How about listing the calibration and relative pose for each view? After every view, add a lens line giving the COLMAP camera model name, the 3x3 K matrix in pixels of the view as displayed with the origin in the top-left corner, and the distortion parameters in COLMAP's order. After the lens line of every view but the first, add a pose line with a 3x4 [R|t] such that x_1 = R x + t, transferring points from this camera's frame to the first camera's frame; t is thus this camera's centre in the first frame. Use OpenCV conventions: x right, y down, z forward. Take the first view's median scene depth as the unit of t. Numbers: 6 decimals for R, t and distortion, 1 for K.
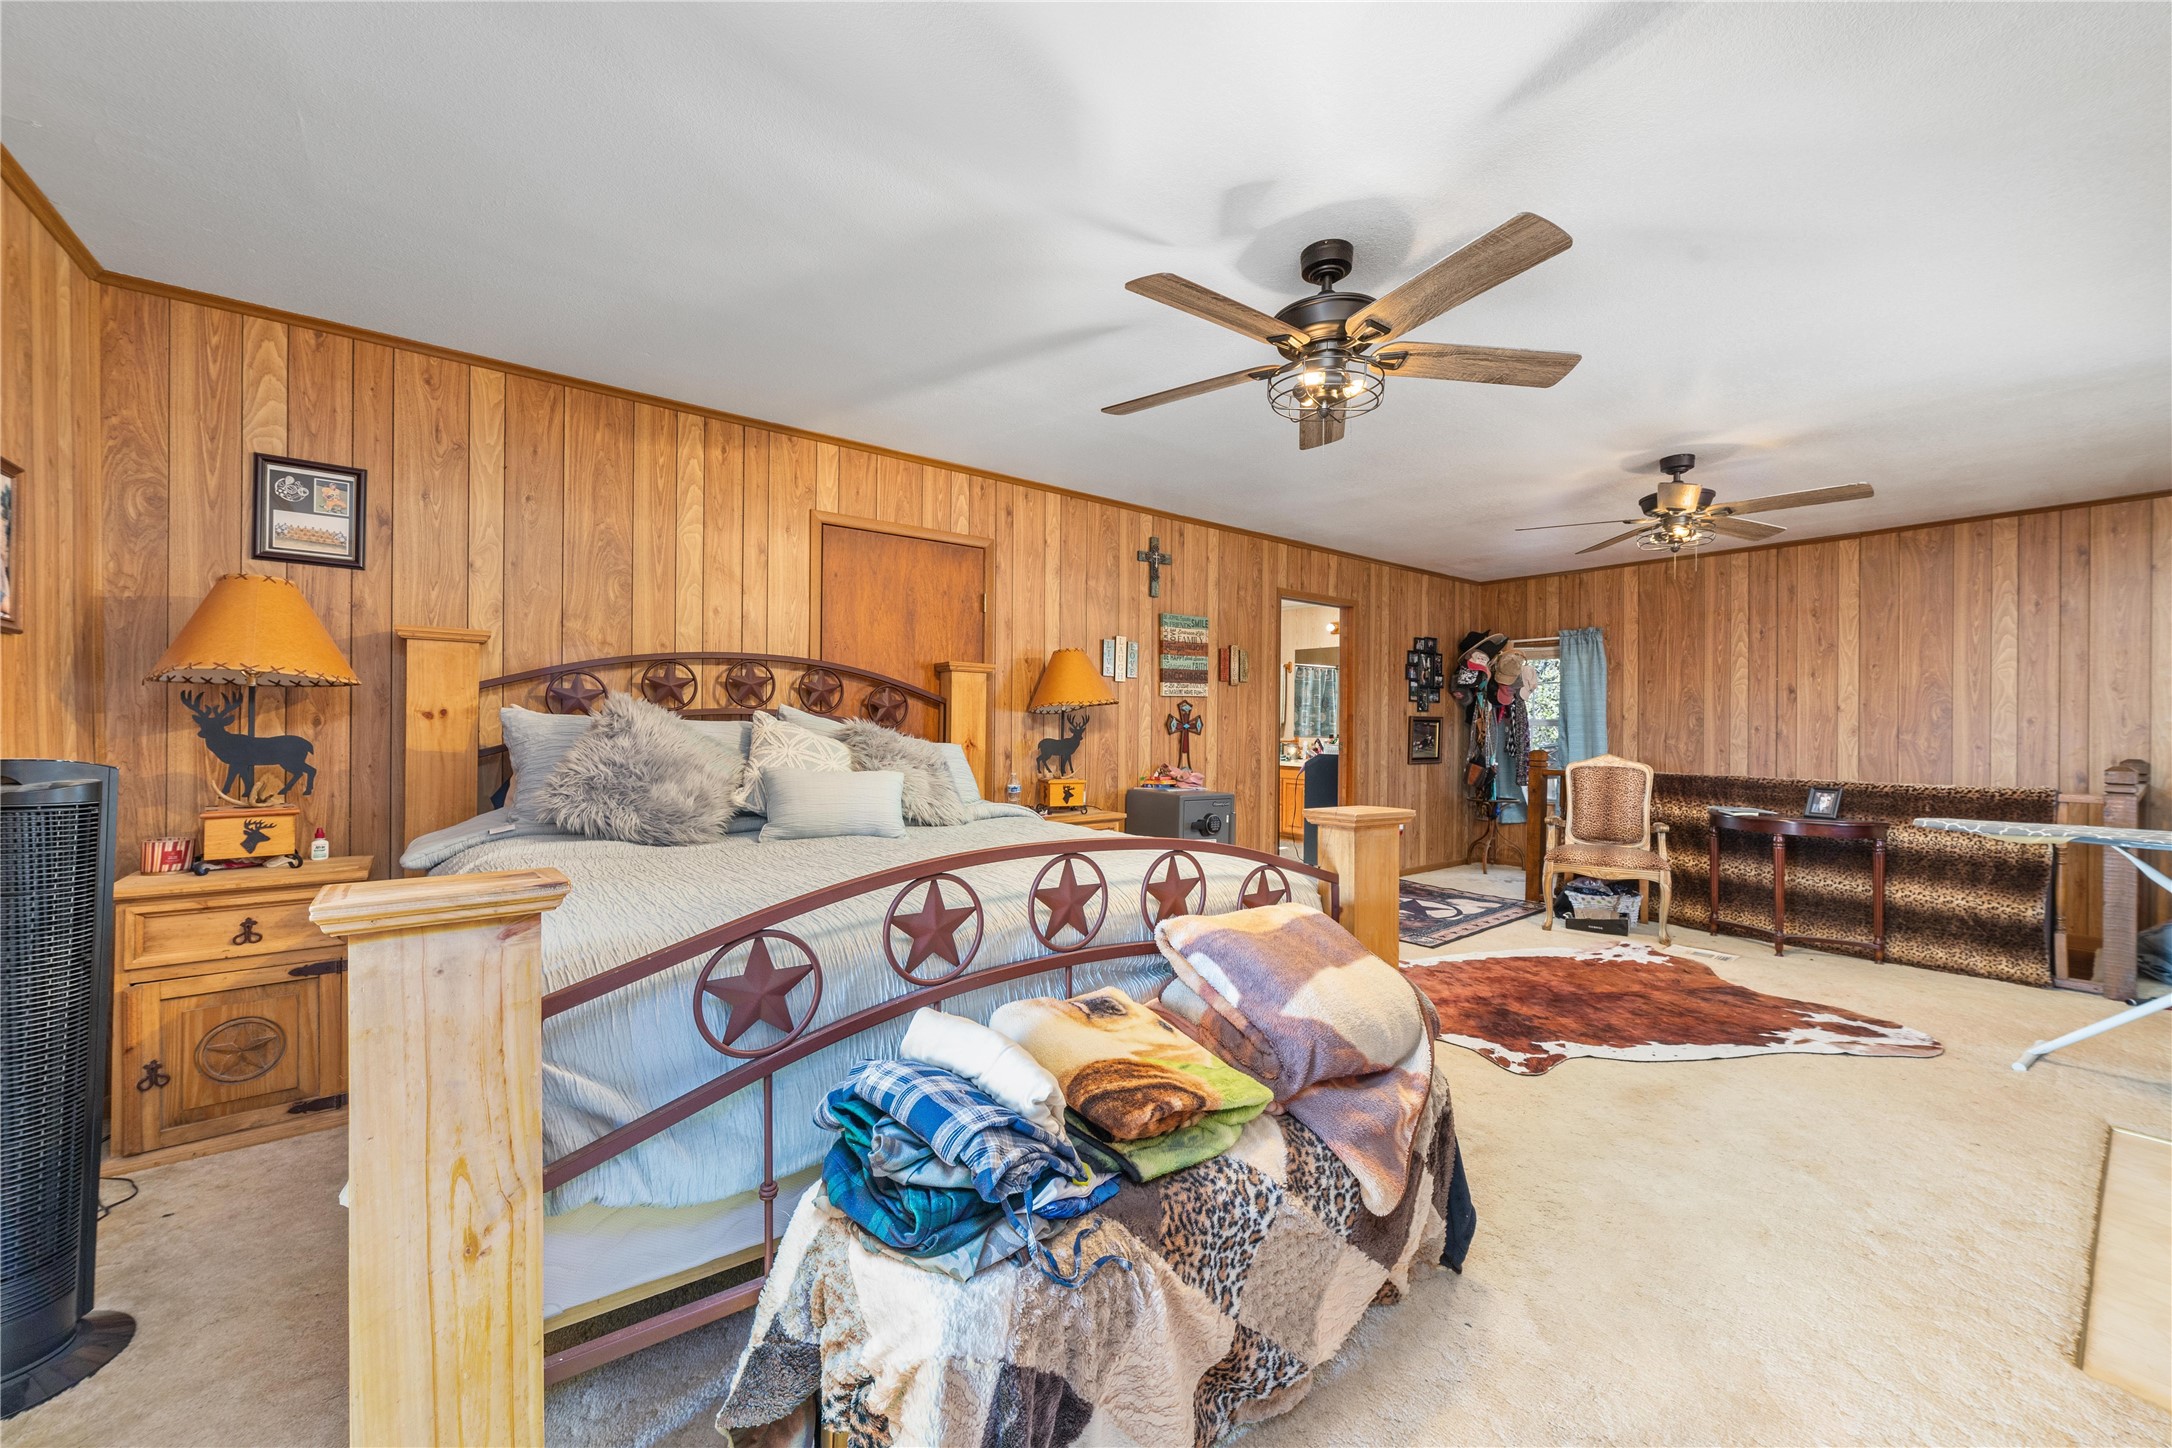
lens RADIAL K [[824.8, 0, 1079.4], [0, 824.8, 731.1], [0, 0, 1]] dist [-0.003445, 0.001110]
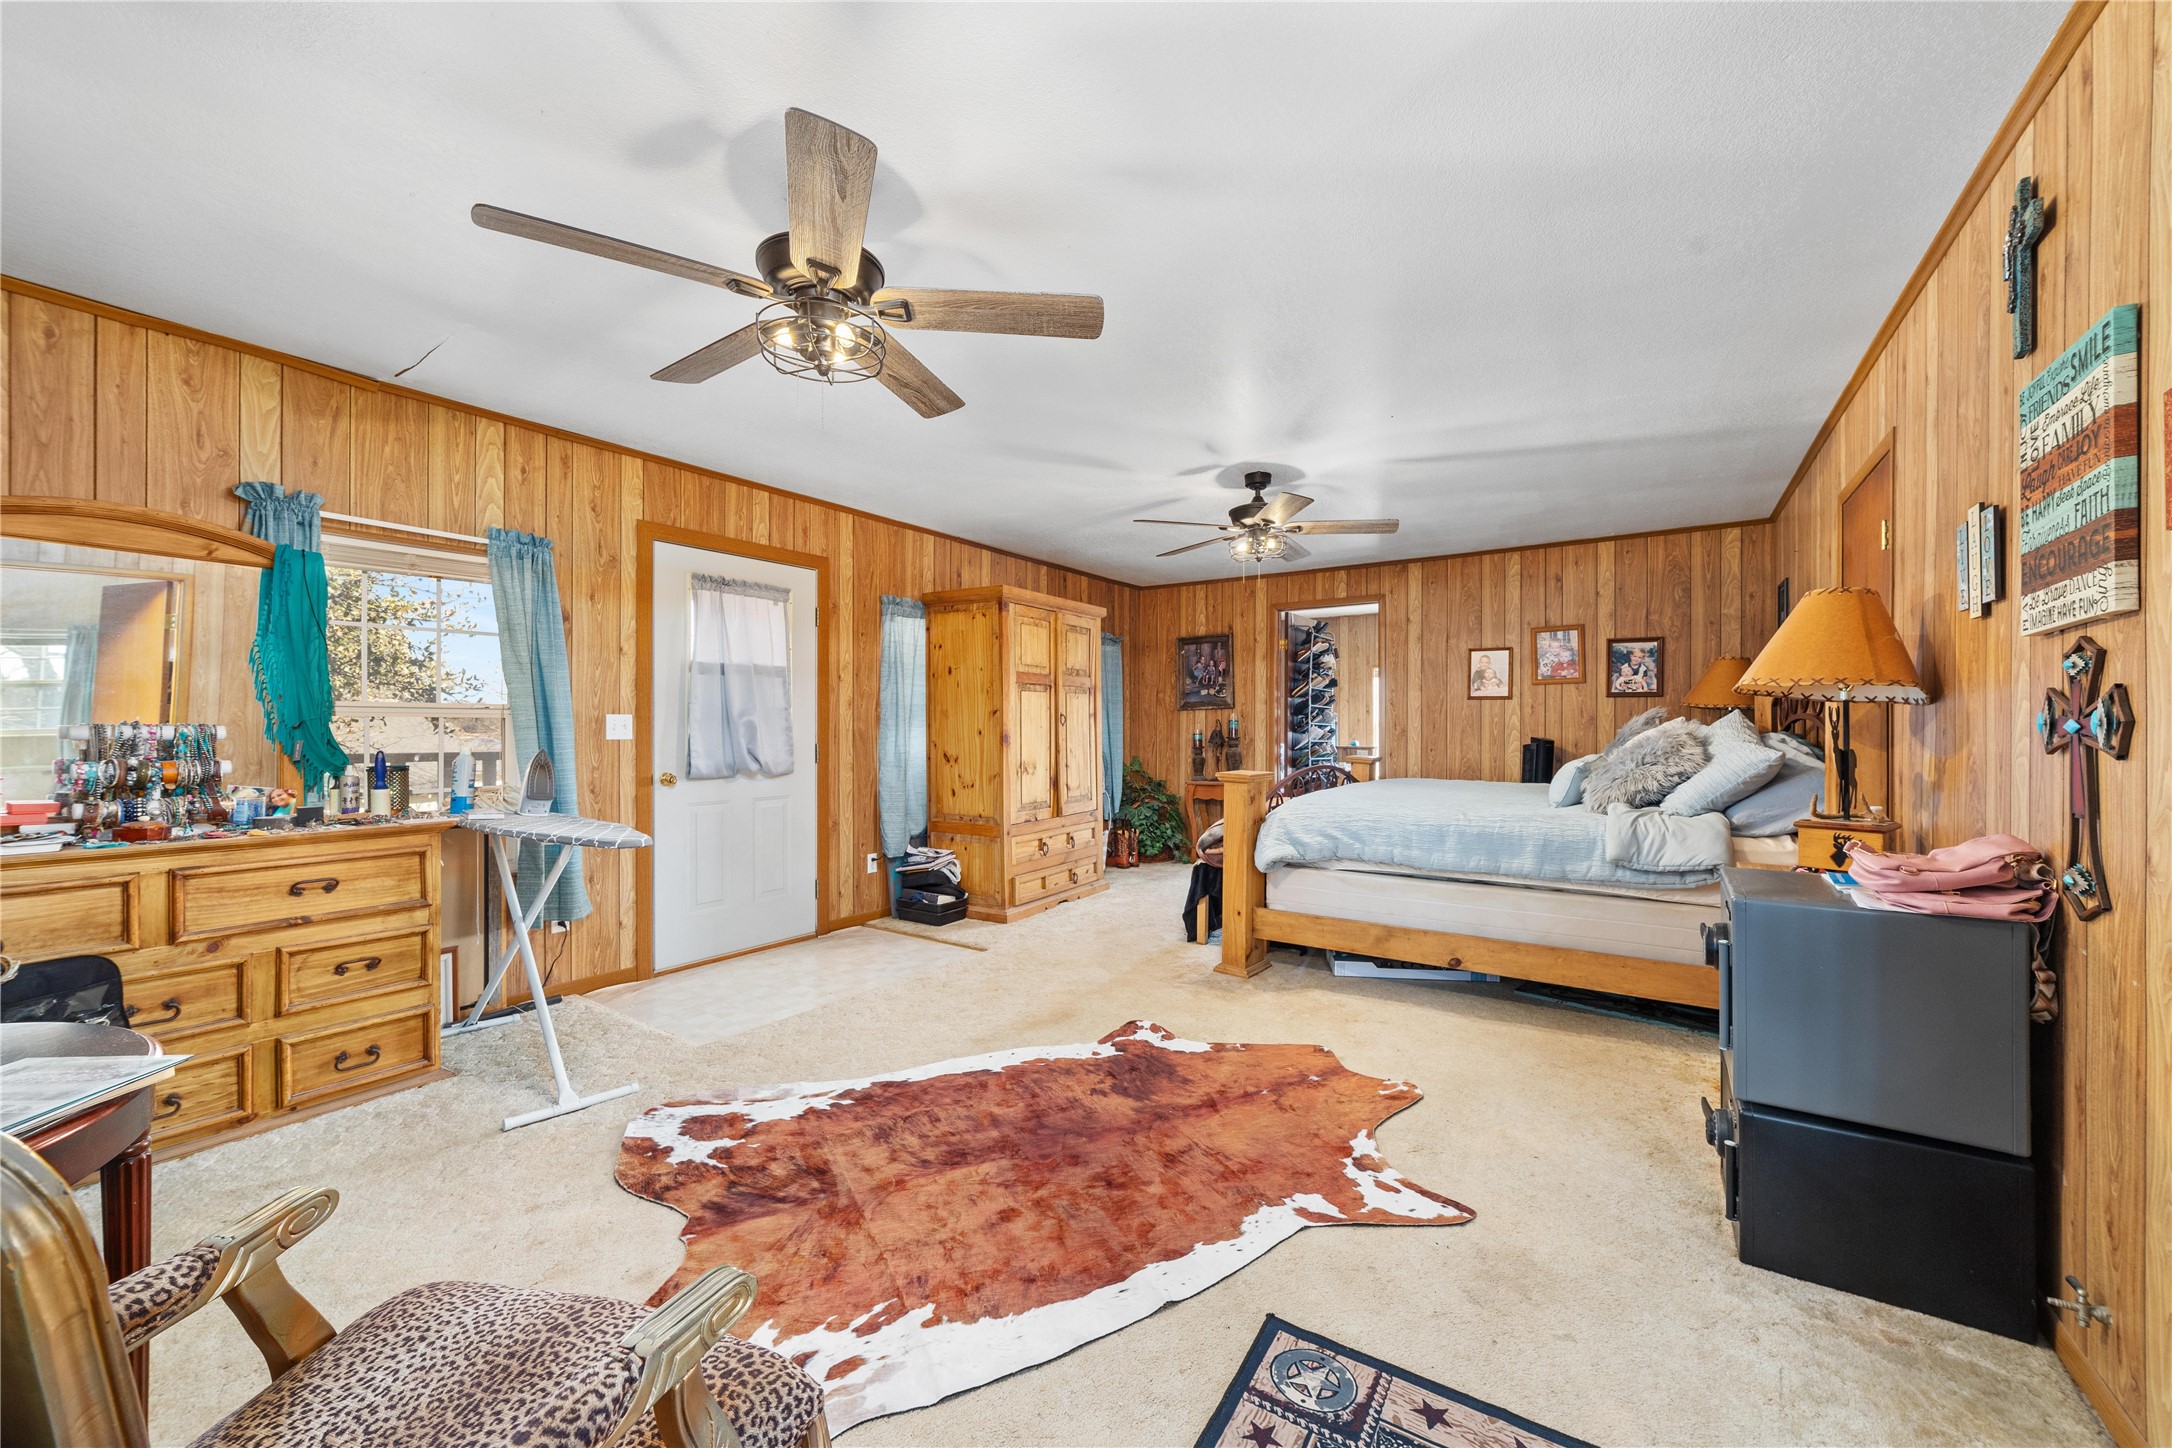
lens RADIAL K [[824.8, 0, 1086.6], [0, 824.8, 725.3], [0, 0, 1]] dist [-0.003445, 0.001110]
pose [[-0.948912, -0.010875, -0.315355, 0.697813], [-0.013211, 0.999899, 0.005272, -0.004777], [0.315265, 0.009169, -0.948959, 1.472337]]
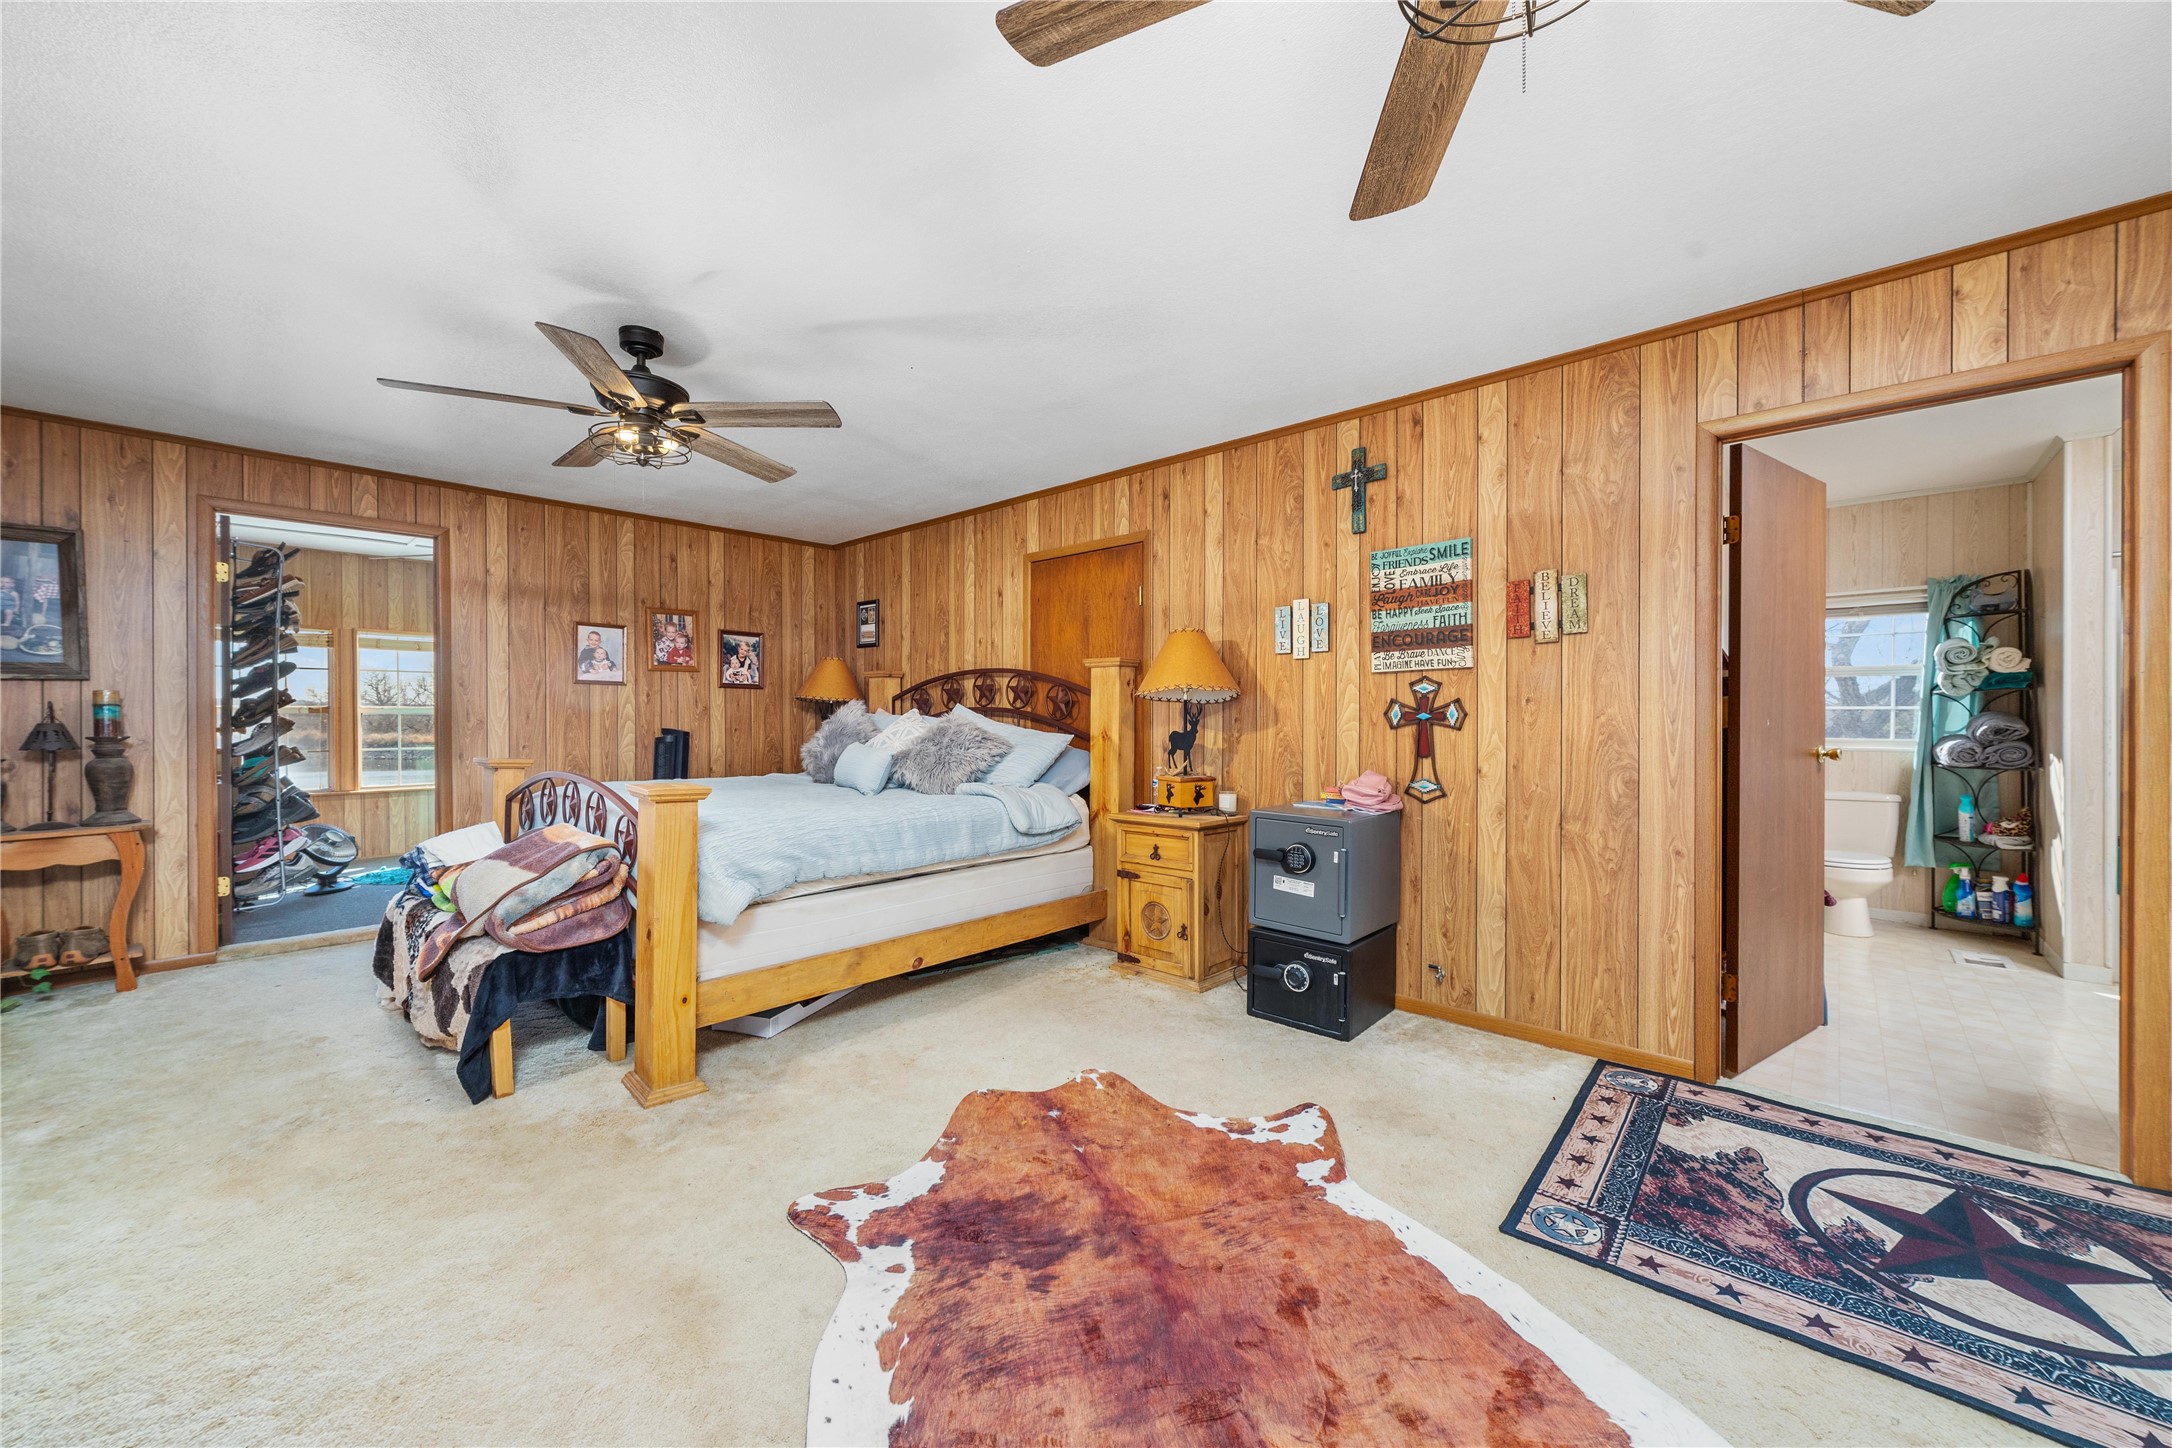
lens RADIAL K [[824.8, 0, 1084.8], [0, 824.8, 719.4], [0, 0, 1]] dist [-0.003445, 0.001110]
pose [[0.175418, -0.008720, -0.984455, 0.903029], [-0.008116, 0.999914, -0.010304, 0.006538], [0.984461, 0.009797, 0.175332, 0.791597]]
